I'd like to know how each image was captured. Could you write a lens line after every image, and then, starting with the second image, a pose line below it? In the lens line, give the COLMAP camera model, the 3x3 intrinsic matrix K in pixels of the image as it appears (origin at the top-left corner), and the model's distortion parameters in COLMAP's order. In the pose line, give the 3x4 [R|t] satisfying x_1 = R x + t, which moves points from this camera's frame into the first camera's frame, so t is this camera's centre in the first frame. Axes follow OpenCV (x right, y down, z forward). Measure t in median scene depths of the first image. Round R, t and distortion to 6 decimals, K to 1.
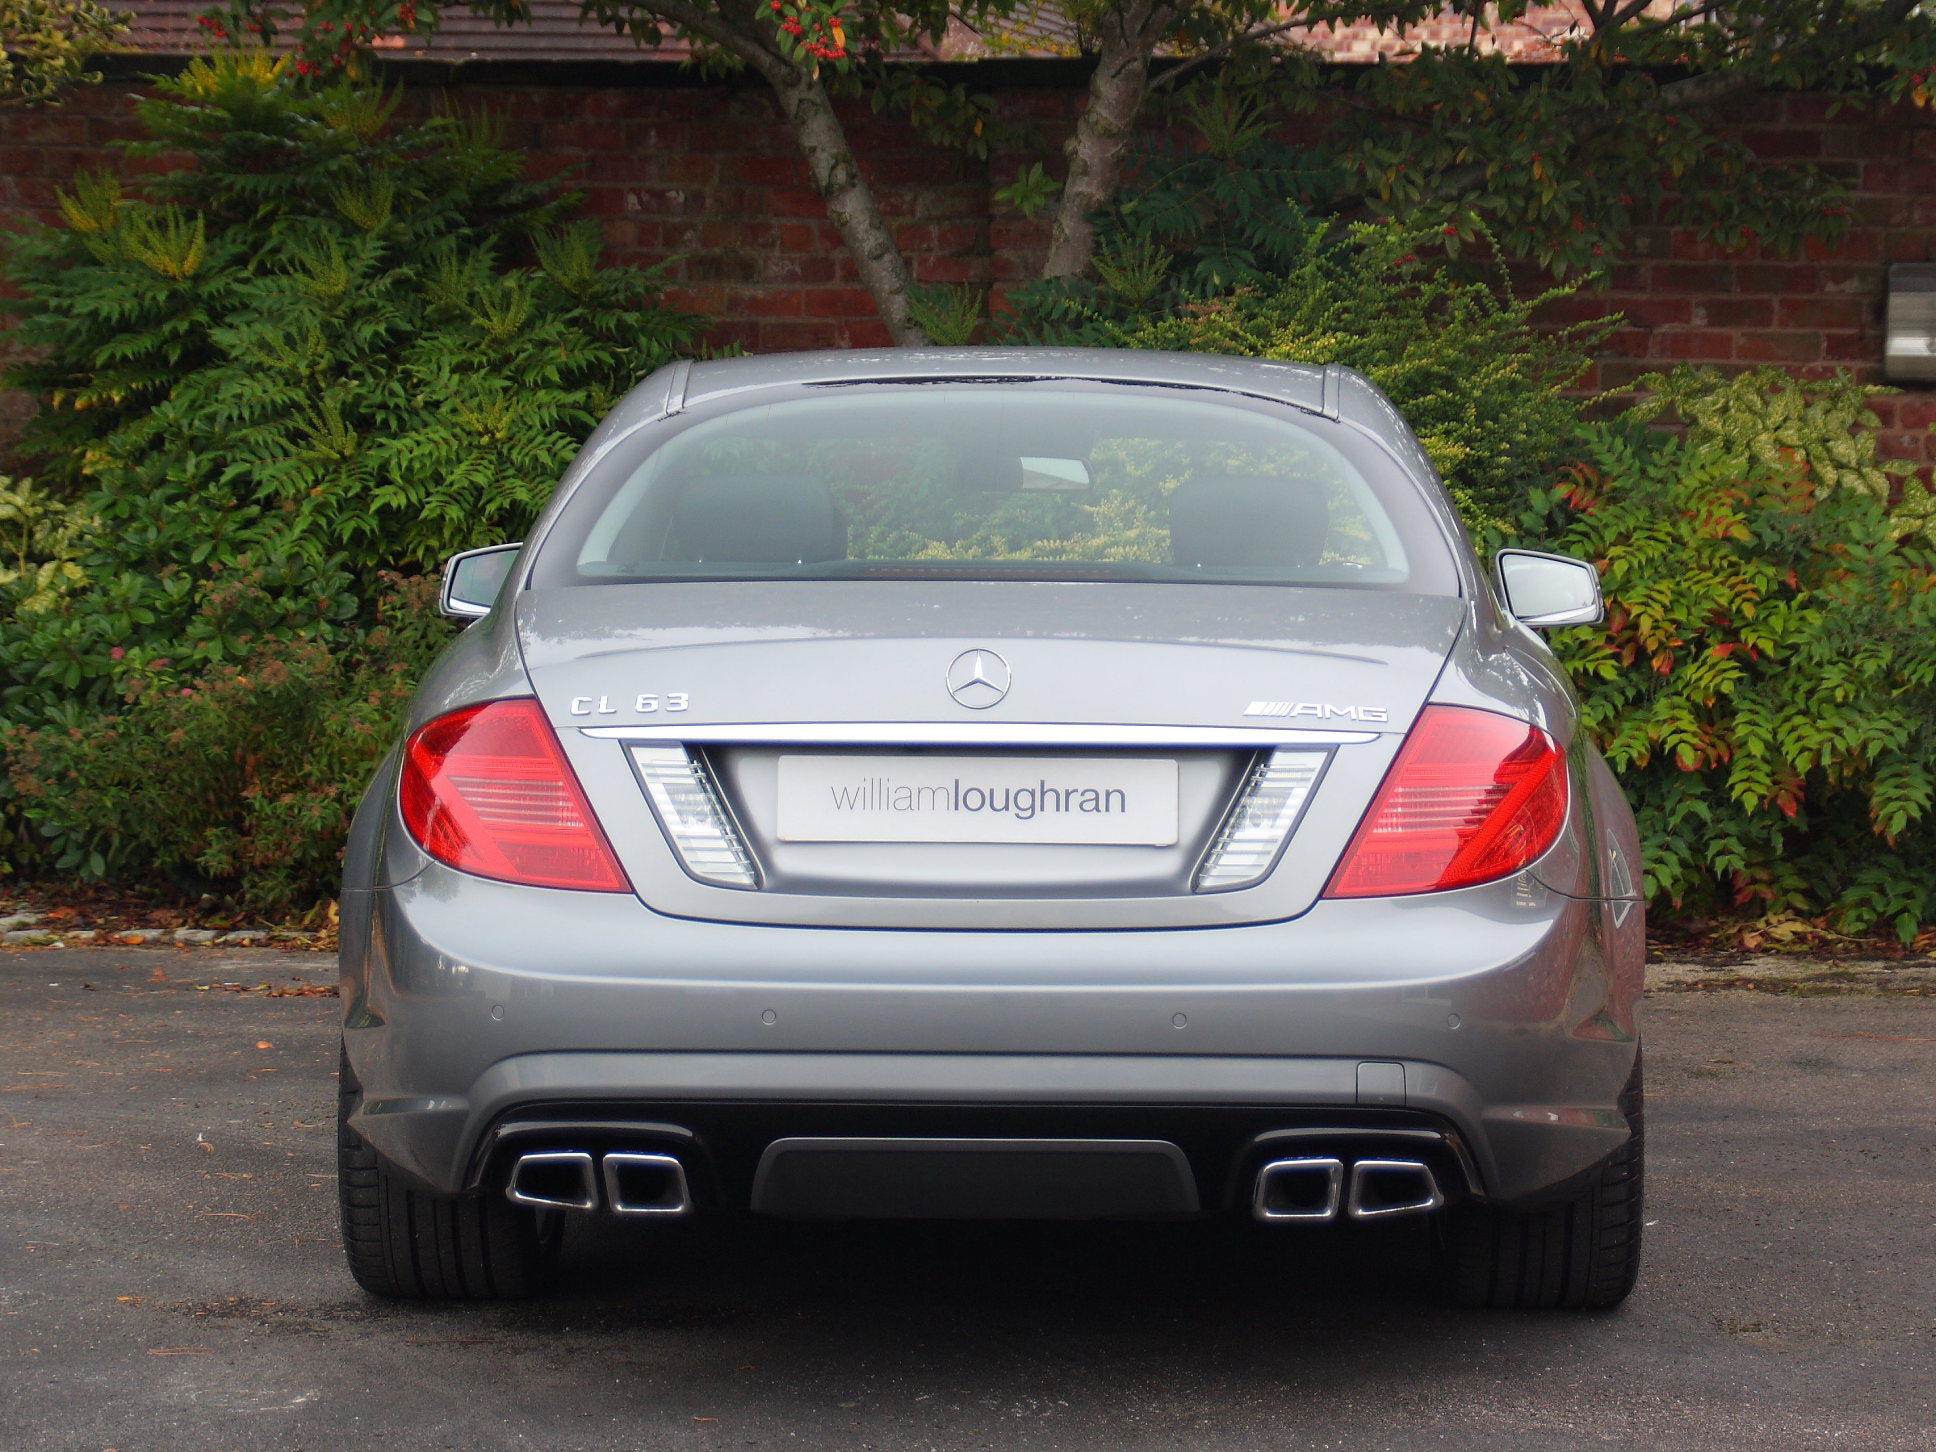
lens RADIAL K [[4173.5, 0, 970.4], [0, 4173.5, 728.3], [0, 0, 1]] dist [0.541124, 0.000000]
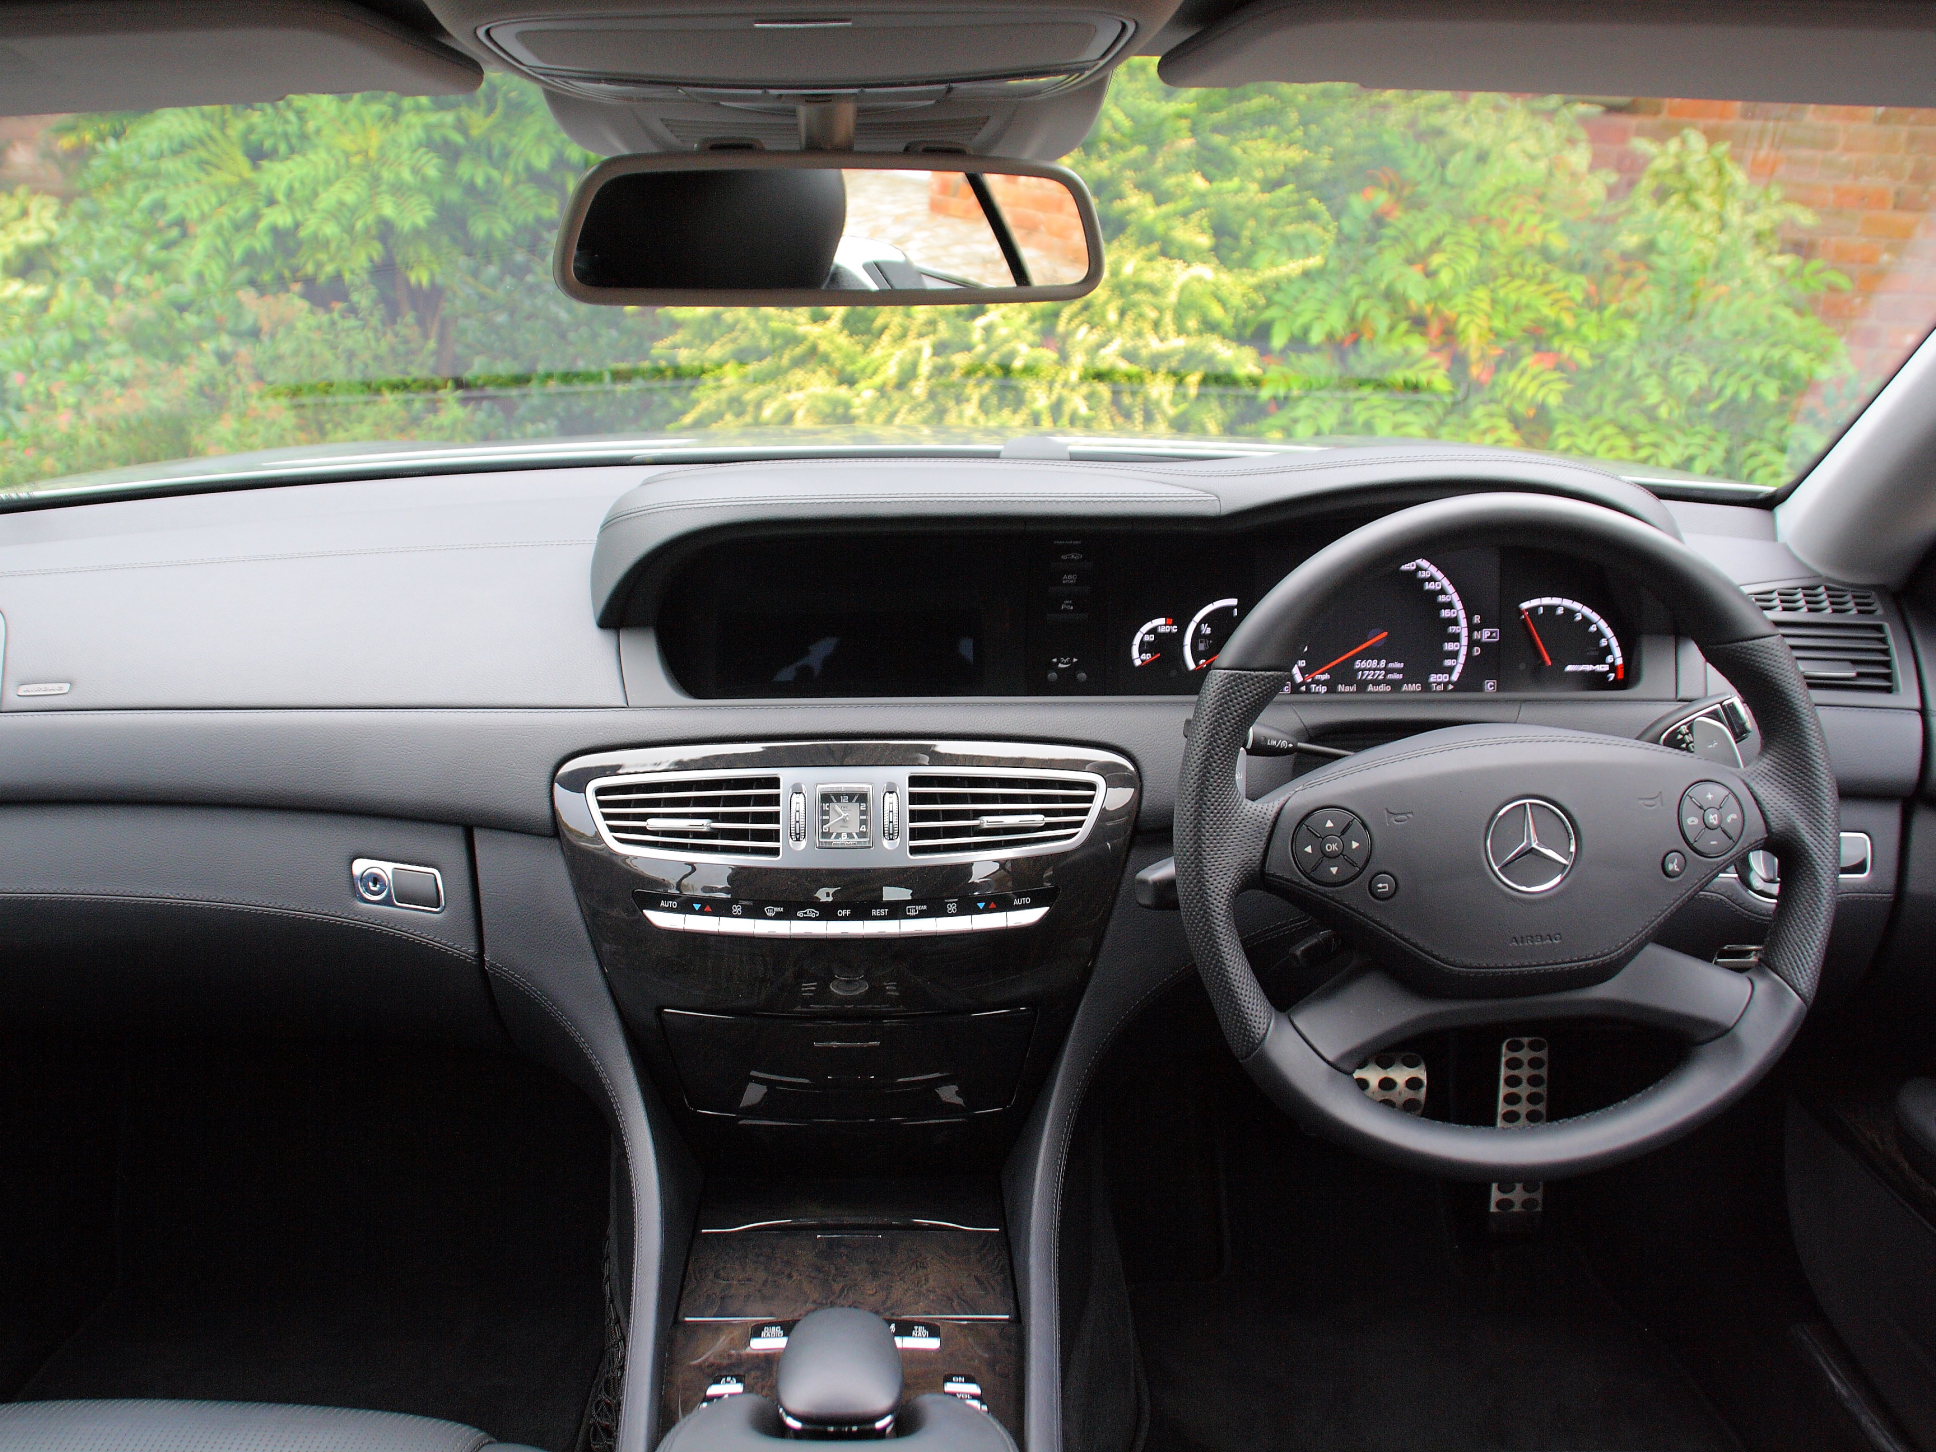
lens RADIAL K [[1804.6, 0, 911.9], [0, 1804.6, 680.7], [0, 0, 1]] dist [-0.111491, 0.000000]
pose [[0.999242, -0.022436, 0.031810, 0.010984], [0.014945, 0.975681, 0.218687, -0.037761], [-0.035943, -0.218046, 0.975276, 0.562996]]
